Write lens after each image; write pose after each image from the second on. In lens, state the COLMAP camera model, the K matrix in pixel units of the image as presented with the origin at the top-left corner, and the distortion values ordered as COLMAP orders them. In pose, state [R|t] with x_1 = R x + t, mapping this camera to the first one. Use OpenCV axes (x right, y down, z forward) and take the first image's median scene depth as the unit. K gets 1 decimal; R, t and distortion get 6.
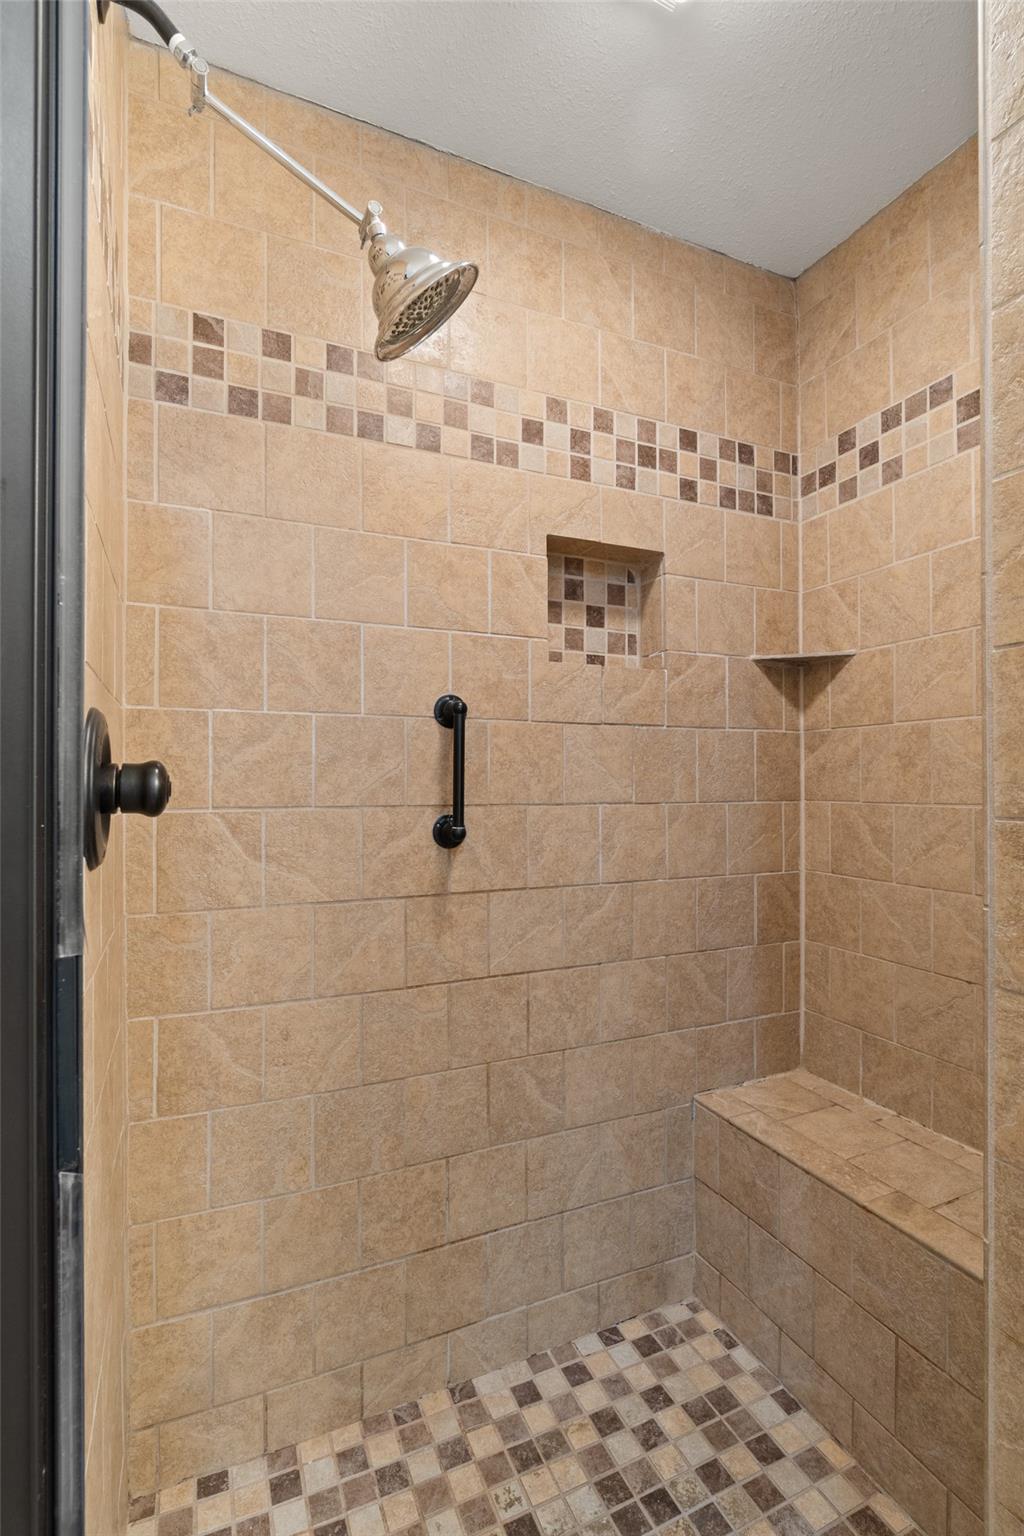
lens RADIAL K [[710.1, 0, 509.0], [0, 710.1, 775.9], [0, 0, 1]] dist [-0.012076, 0.000154]
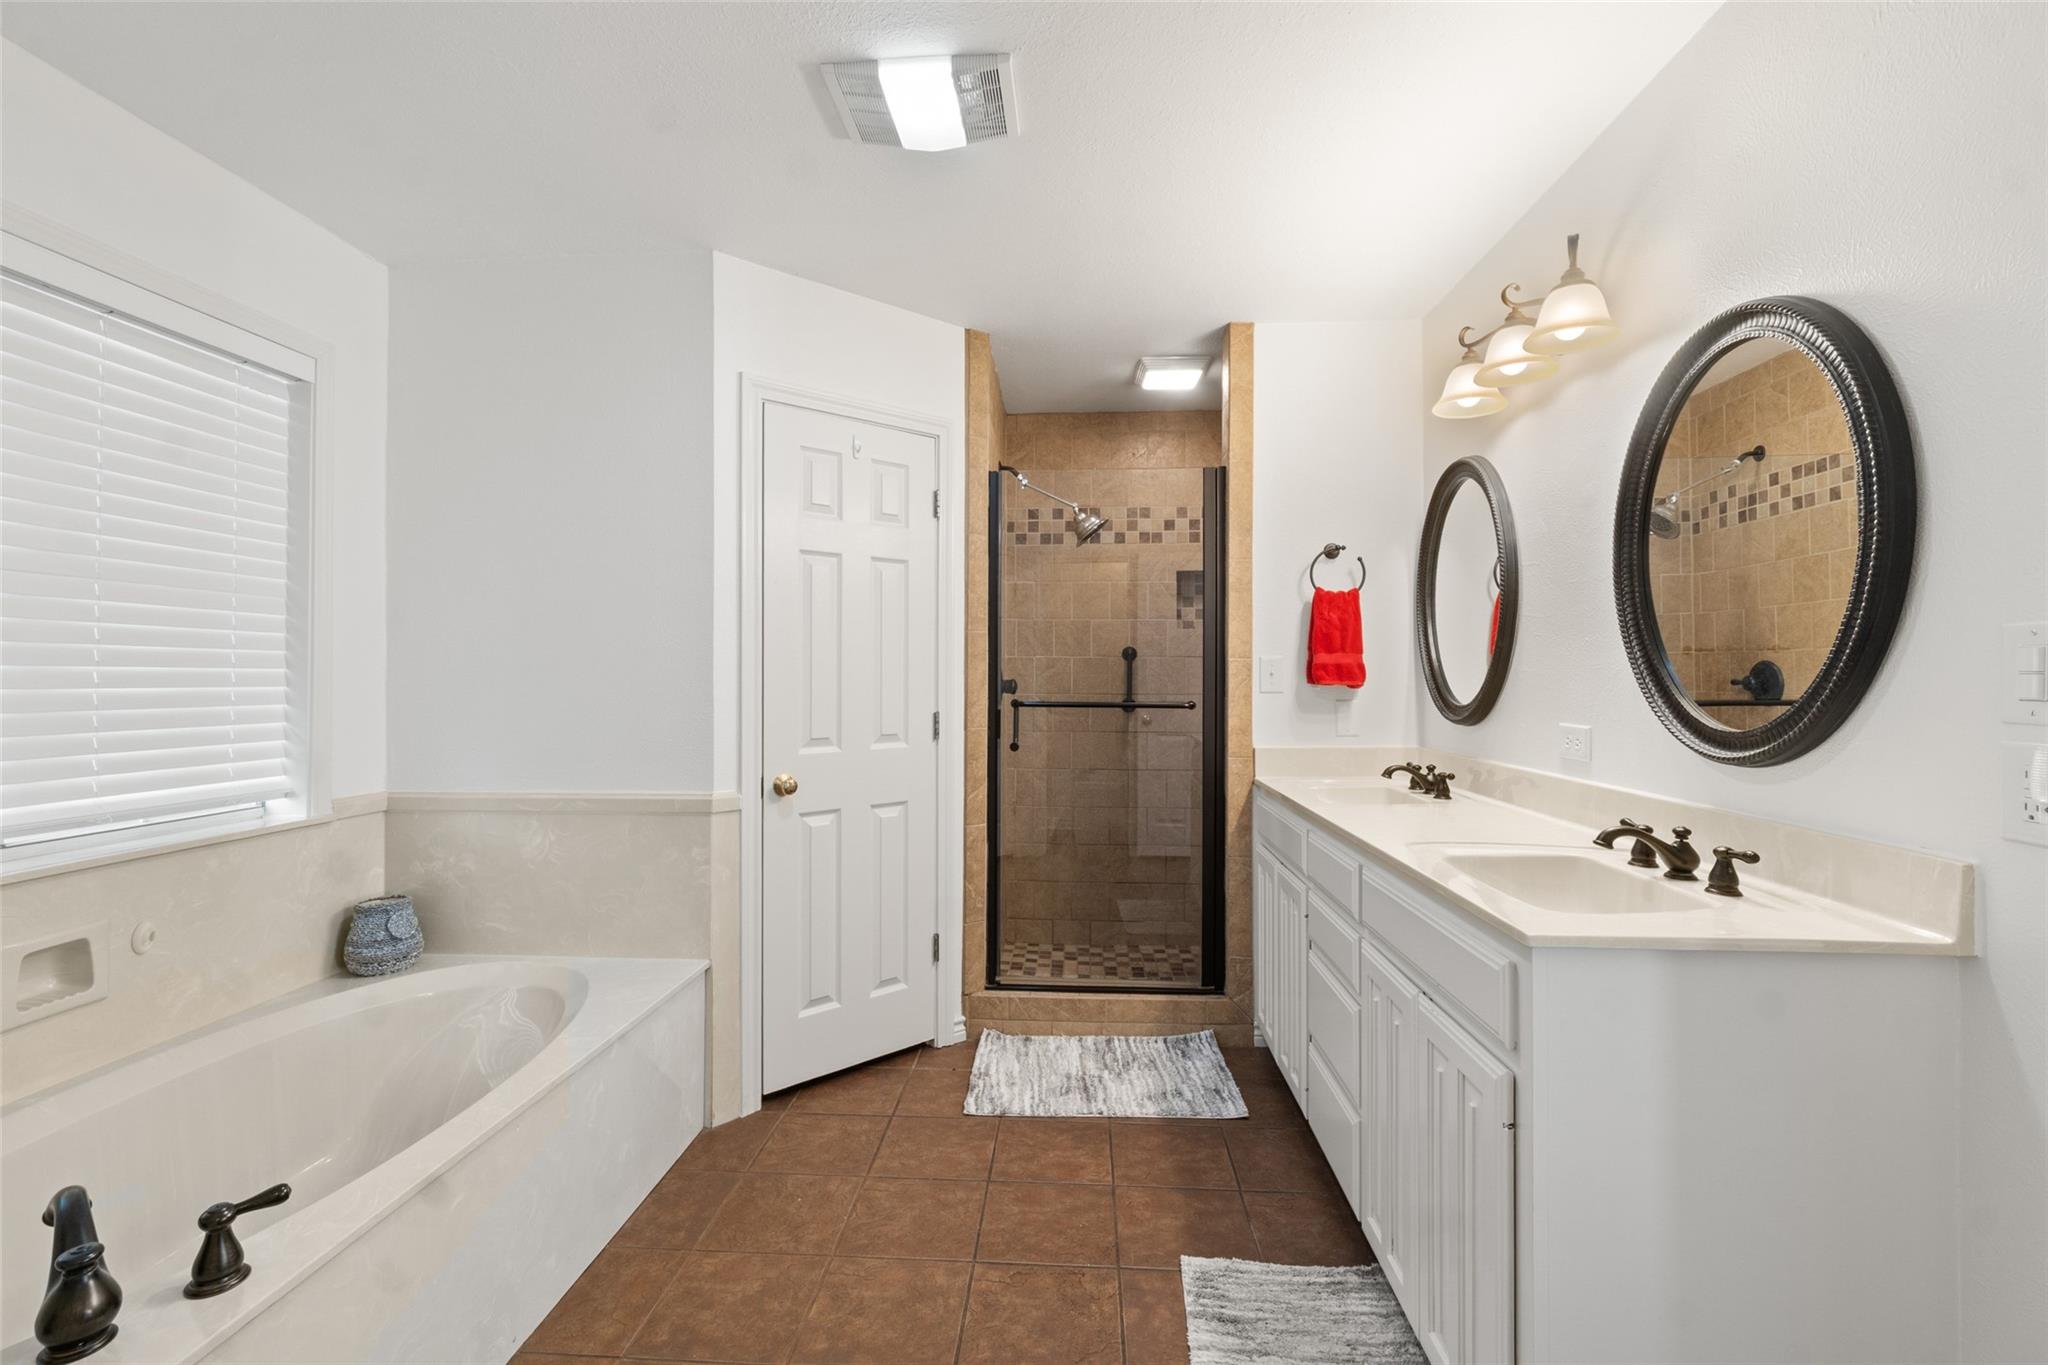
lens RADIAL K [[887.5, 0, 1027.3], [0, 887.5, 672.3], [0, 0, 1]] dist [-0.001511, 0.000127]
pose [[0.890150, 0.001785, -0.455664, 1.019496], [0.000425, 0.999989, 0.004747, -0.047810], [0.455667, -0.004420, 0.890139, -1.881604]]
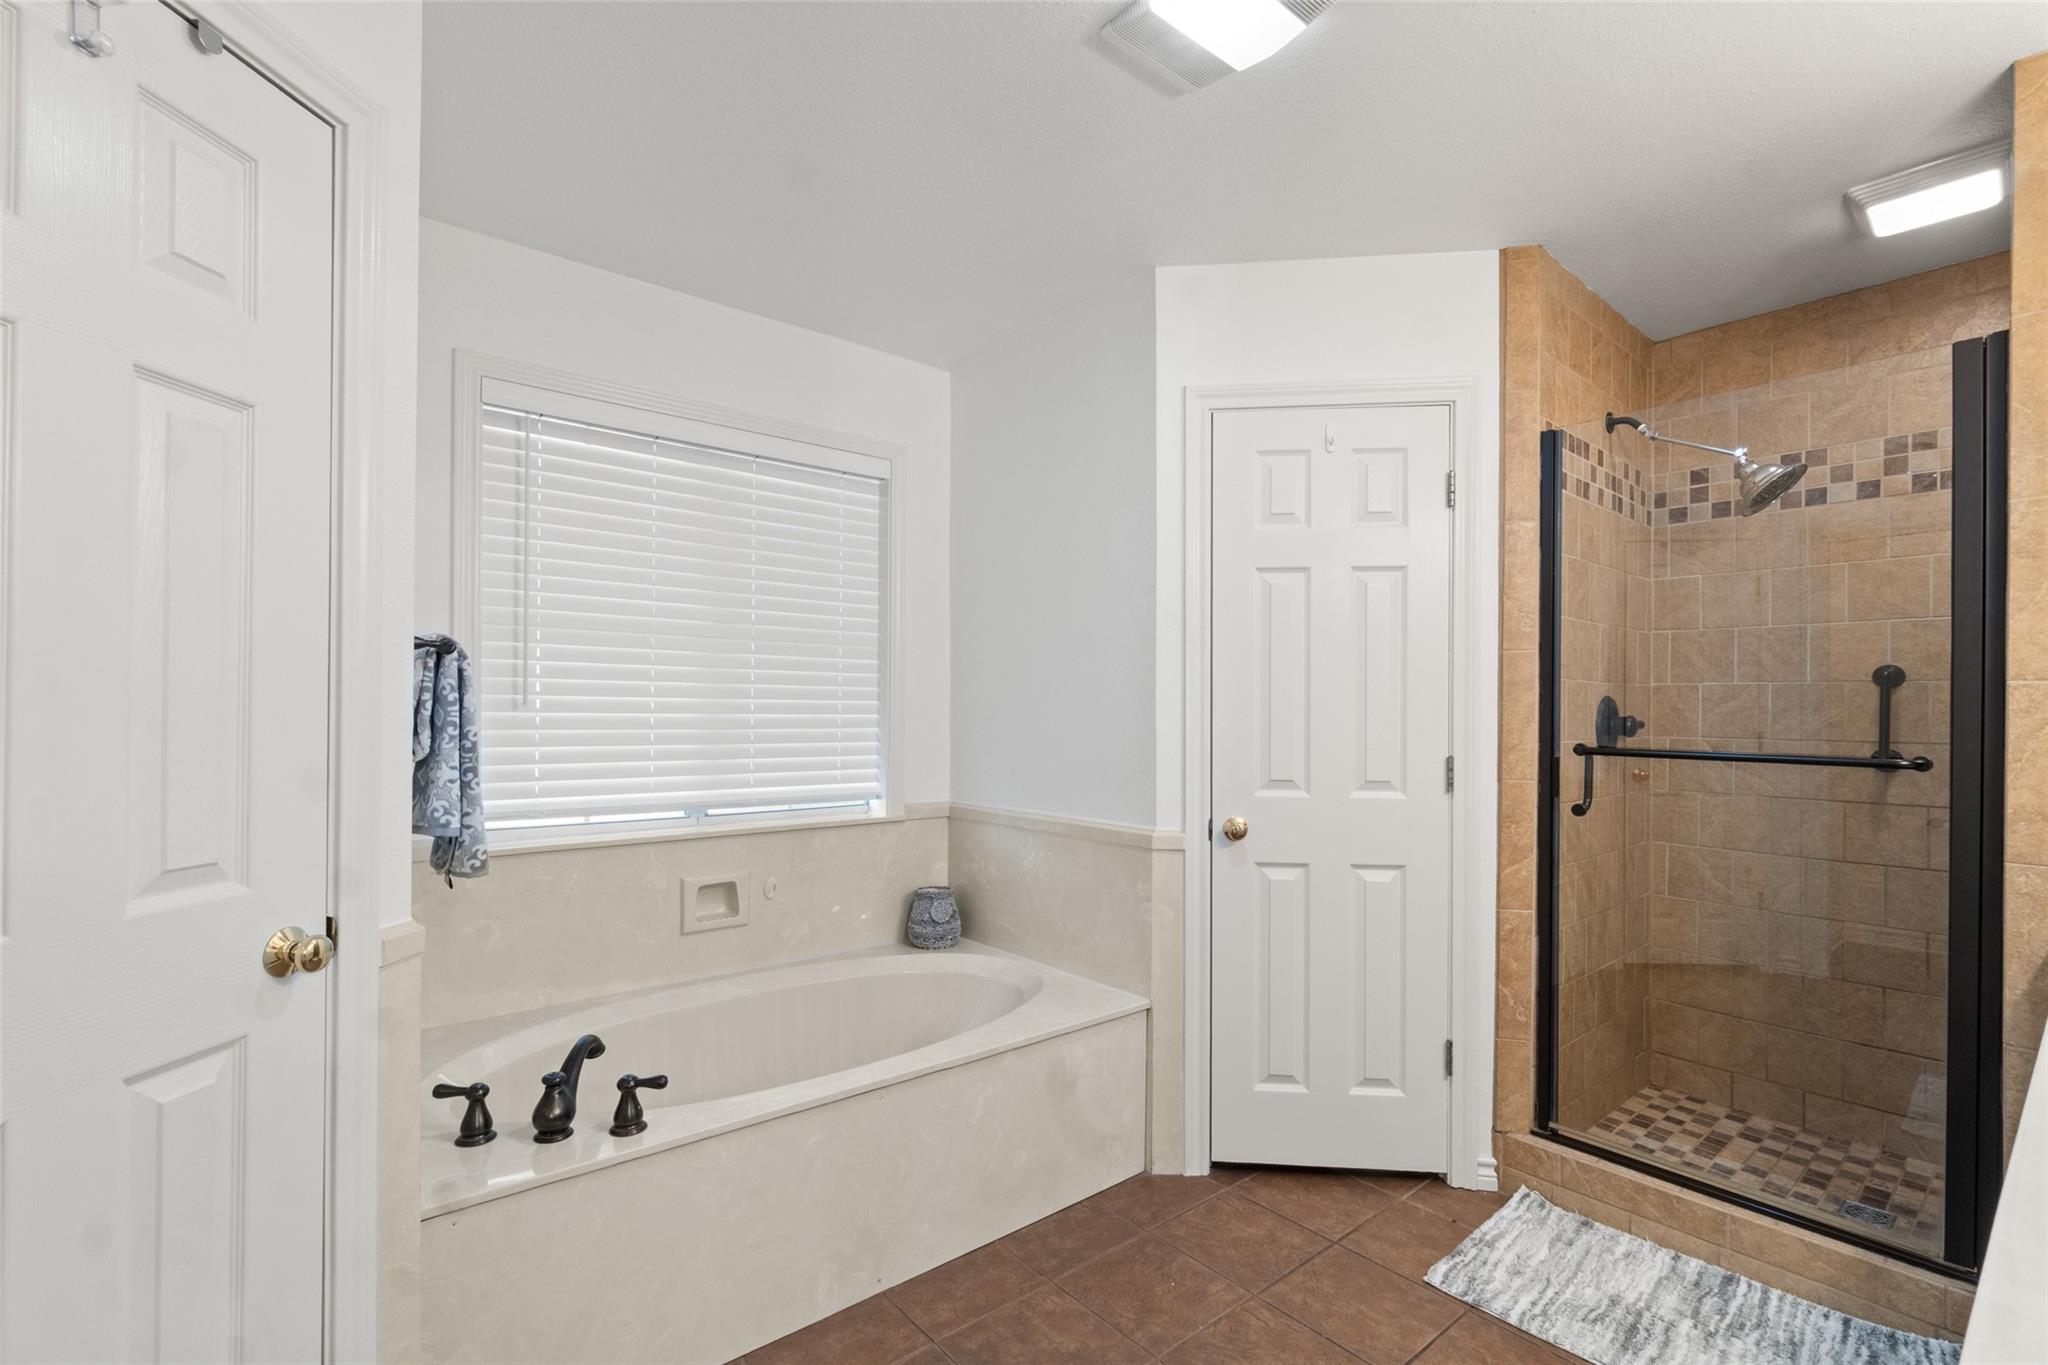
lens RADIAL K [[917.5, 0, 1018.5], [0, 917.5, 707.9], [0, 0, 1]] dist [0.001345, 0.000942]
pose [[0.276300, 0.006440, -0.961050, 1.307040], [0.000971, 0.999975, 0.006980, -0.045568], [0.961071, -0.002862, 0.276287, -1.289149]]
